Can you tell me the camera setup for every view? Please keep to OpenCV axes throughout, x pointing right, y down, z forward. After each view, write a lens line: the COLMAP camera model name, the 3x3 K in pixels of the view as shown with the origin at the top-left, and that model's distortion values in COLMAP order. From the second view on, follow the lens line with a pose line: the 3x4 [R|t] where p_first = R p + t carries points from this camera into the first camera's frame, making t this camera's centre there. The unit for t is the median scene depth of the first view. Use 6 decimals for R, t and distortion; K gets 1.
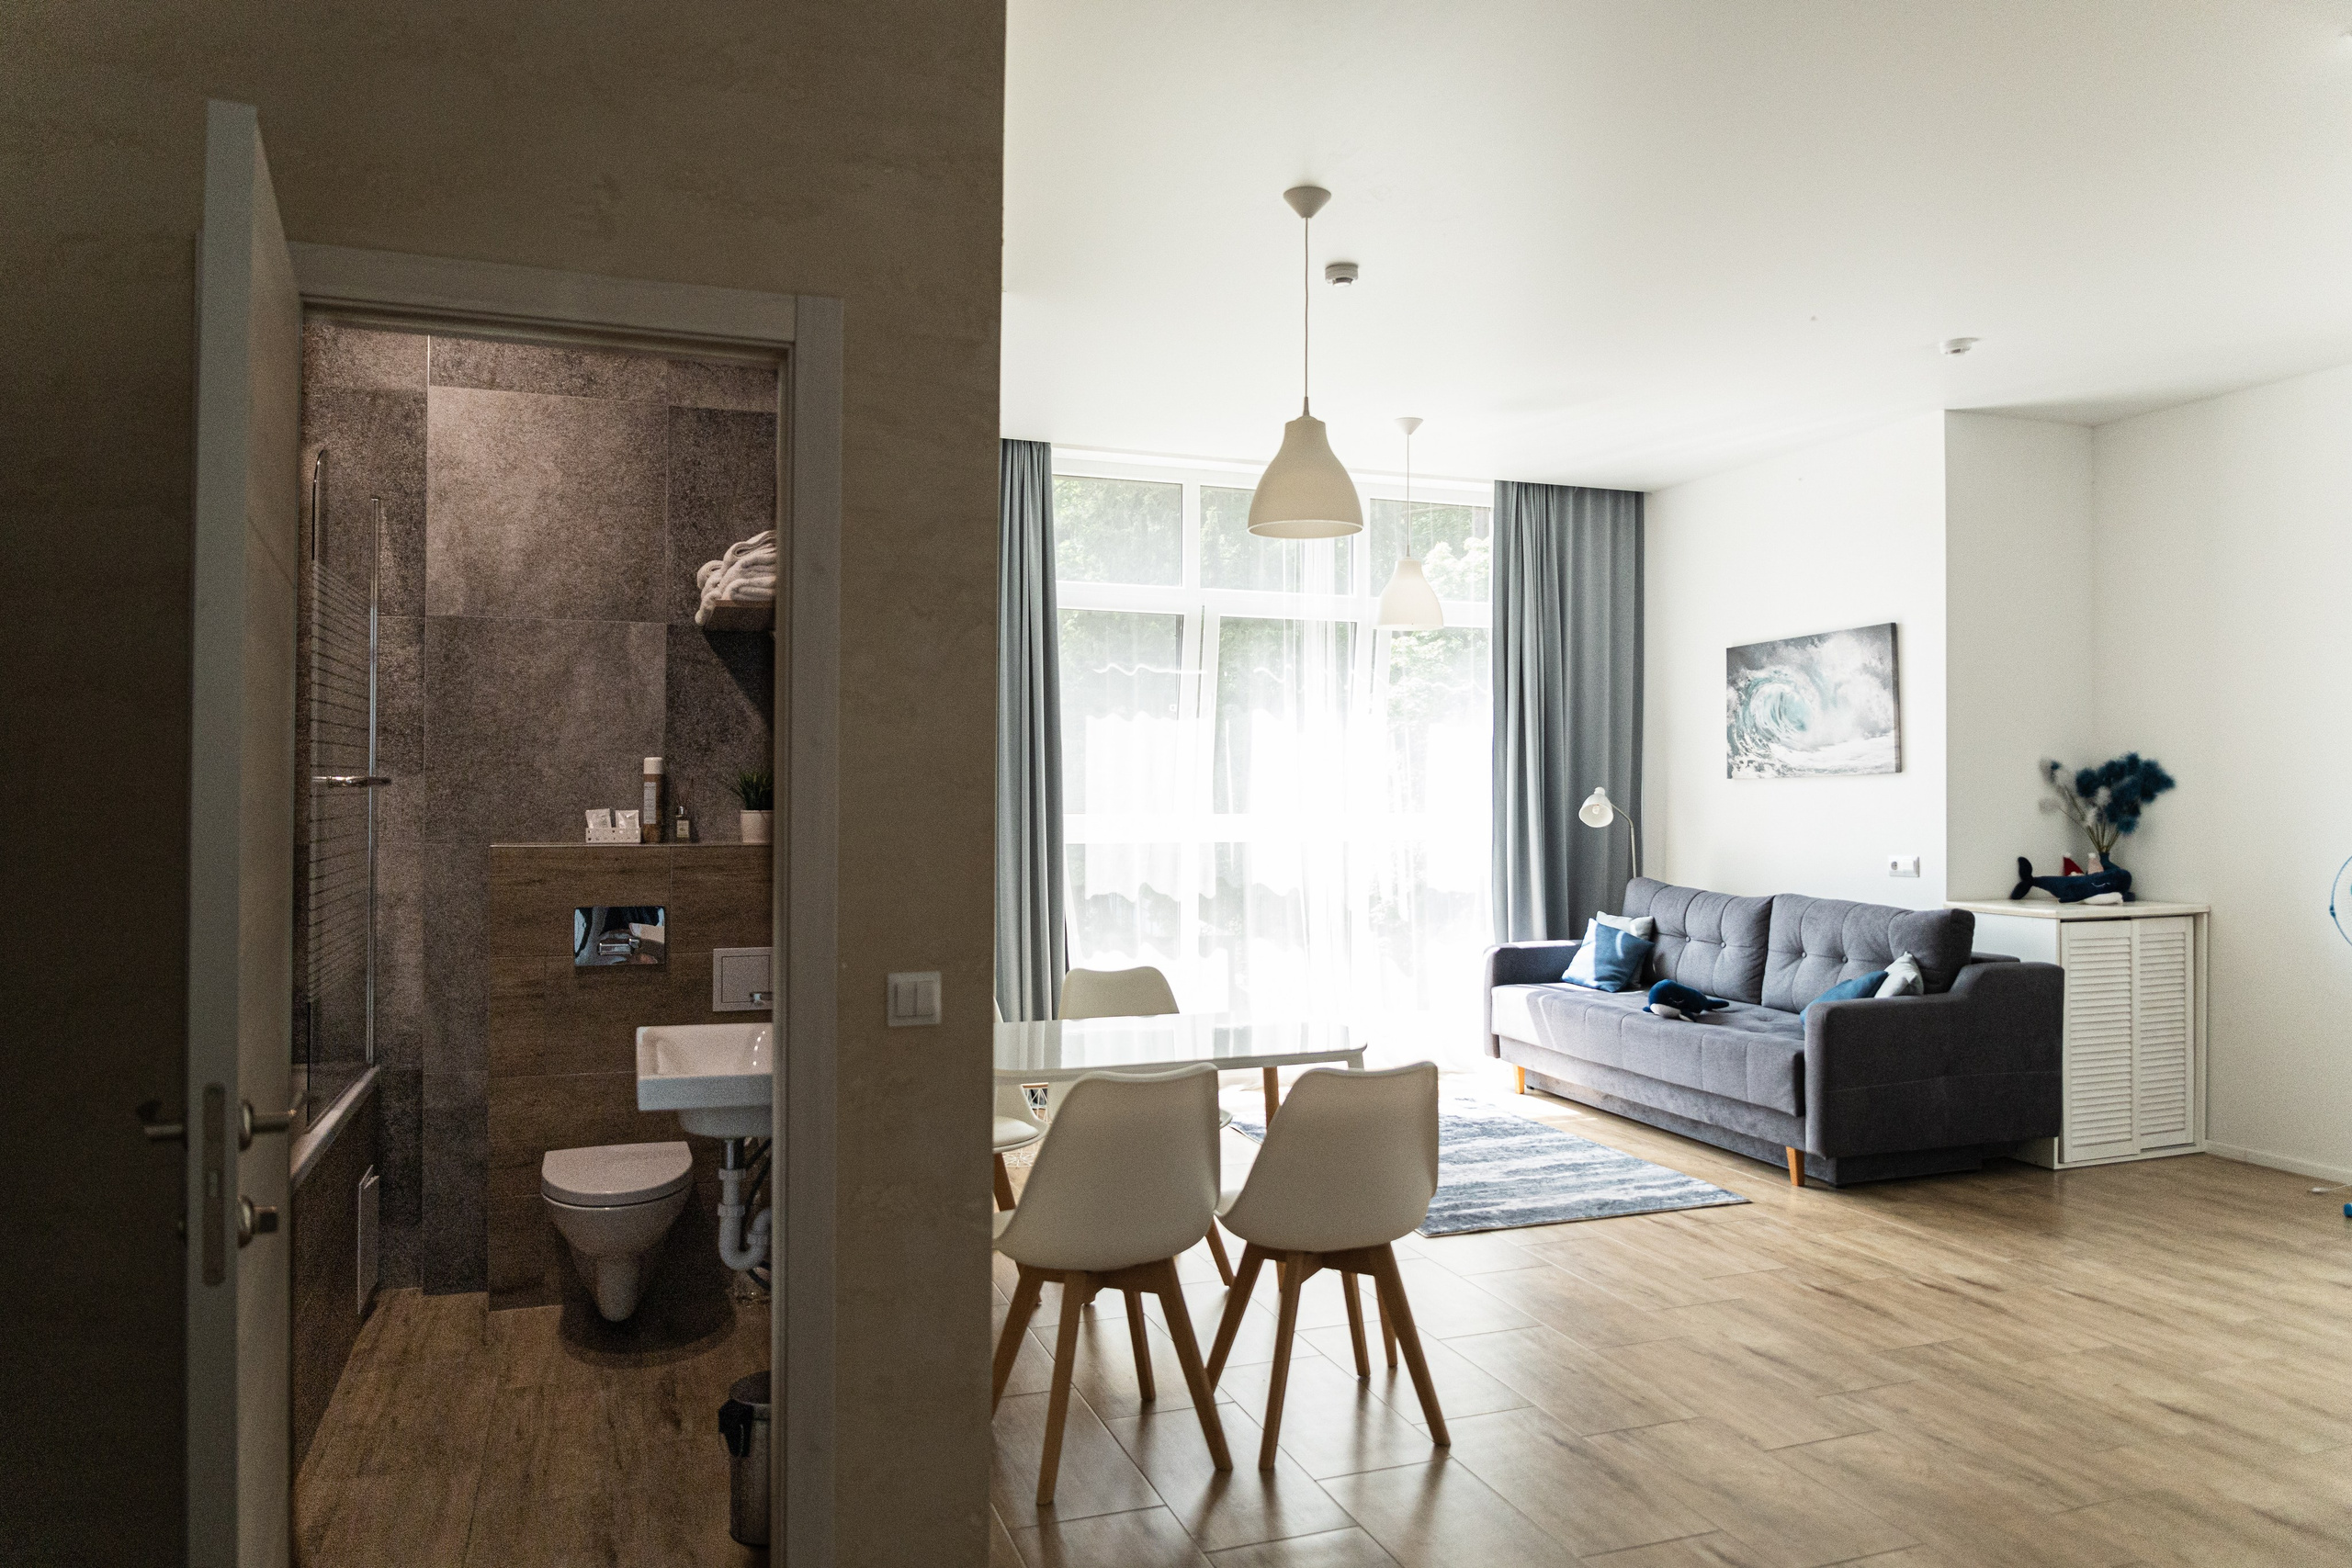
lens RADIAL K [[1581.6, 0, 1176.0], [0, 1581.6, 784.0], [0, 0, 1]] dist [-0.026844, 0.001051]
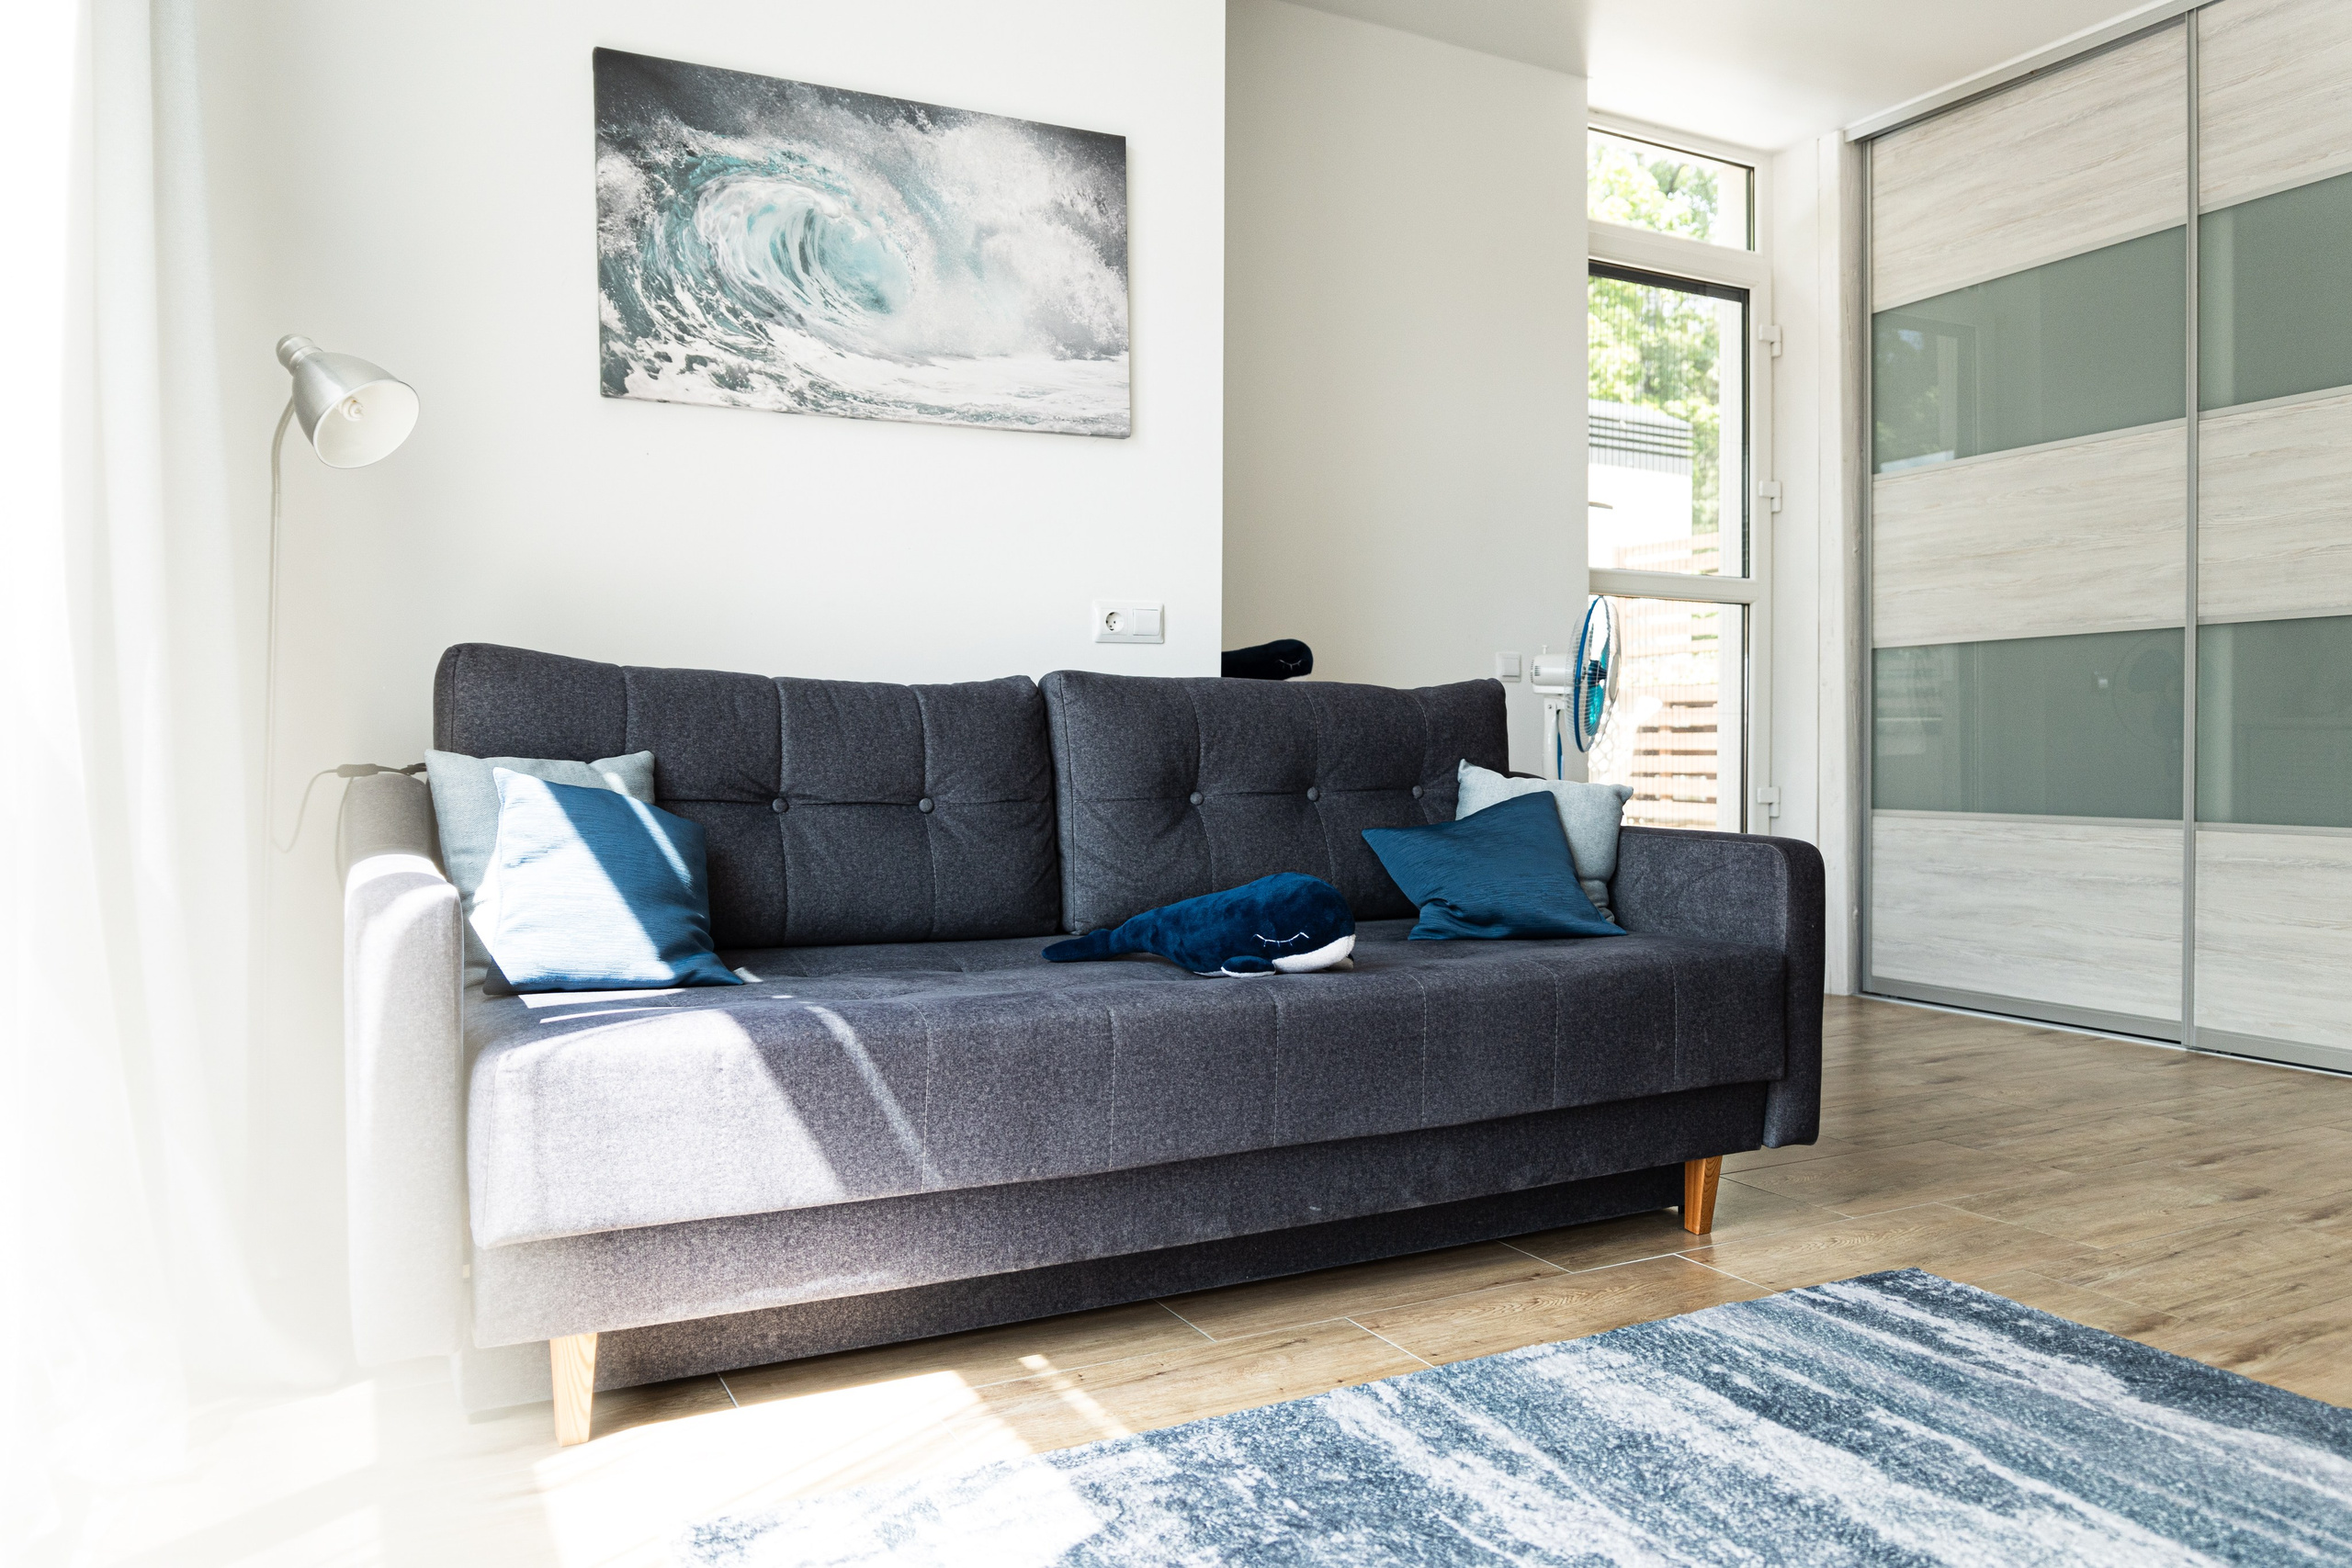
lens RADIAL K [[1581.6, 0, 1176.0], [0, 1581.6, 784.0], [0, 0, 1]] dist [-0.026844, 0.001051]
pose [[-0.129060, -0.022243, 0.991387, -0.050653], [-0.006904, 0.999744, 0.021532, 0.092632], [-0.991613, -0.004066, -0.129181, 1.041654]]
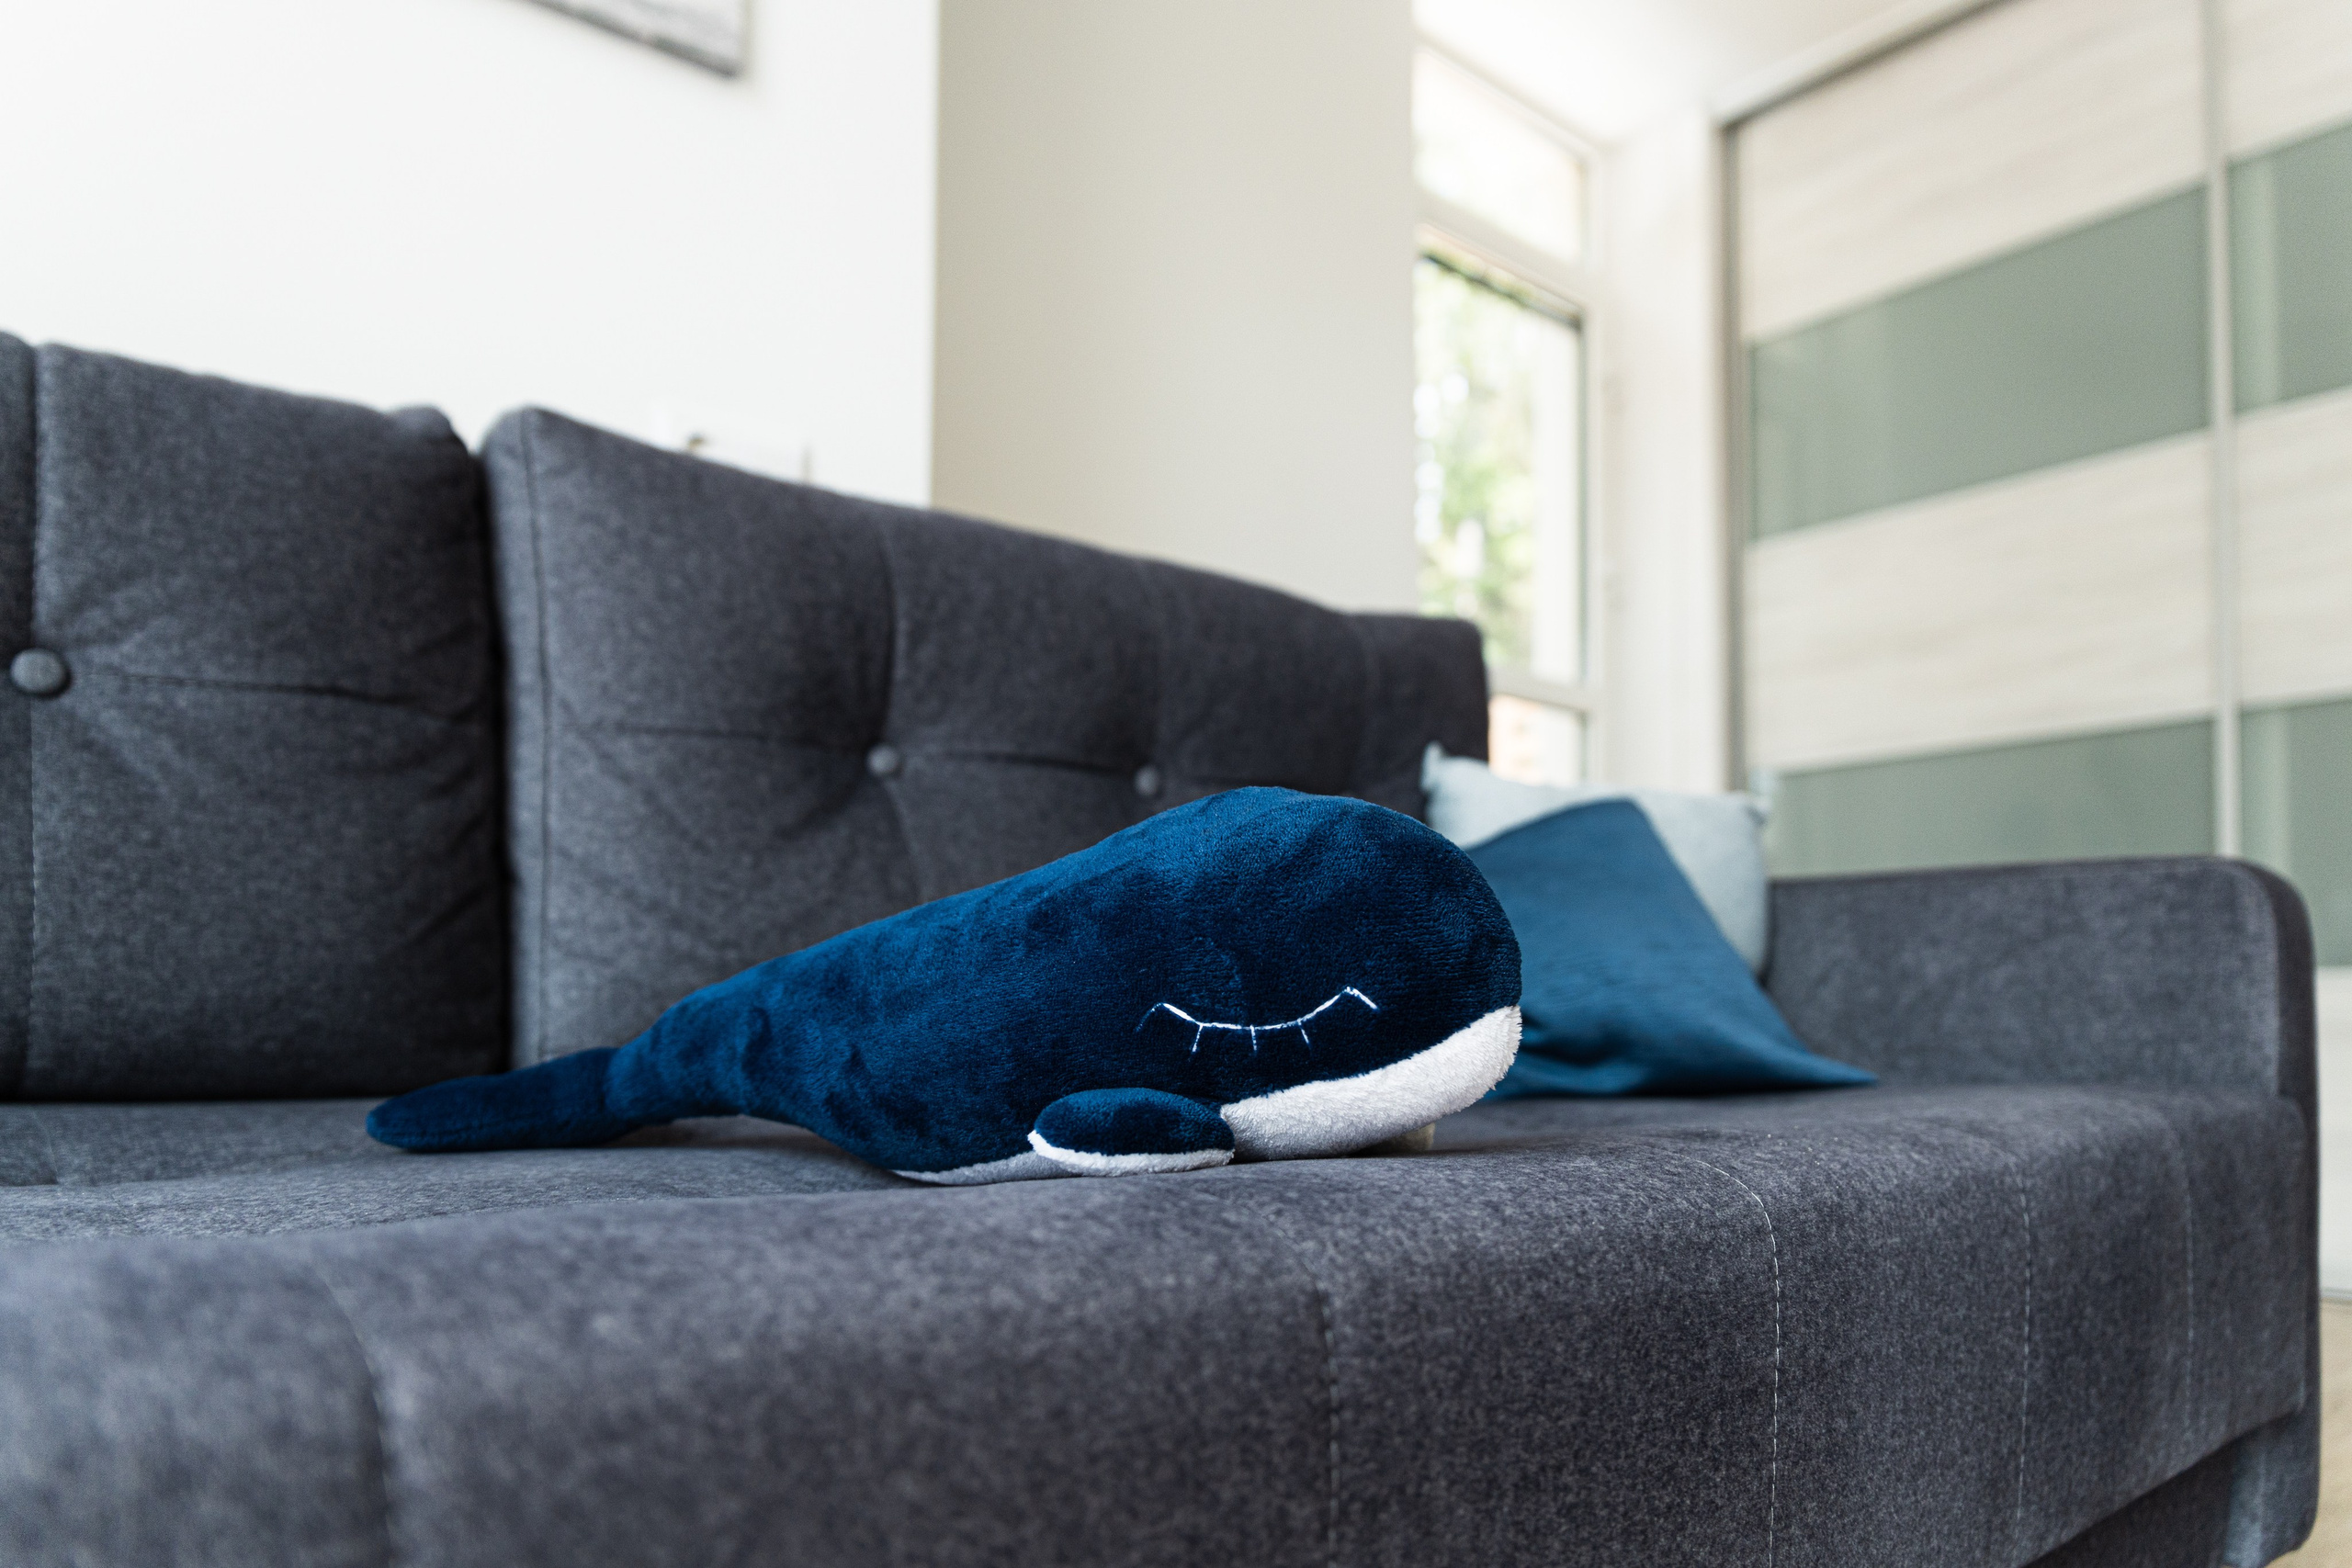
lens RADIAL K [[1515.9, 0, 1137.5], [0, 1515.9, 936.8], [0, 0, 1]] dist [-0.024906, -0.000179]
pose [[-0.327836, 0.043912, 0.943714, 0.218569], [-0.008781, 0.998734, -0.049522, 0.134575], [-0.944694, -0.024522, -0.327036, 1.007103]]
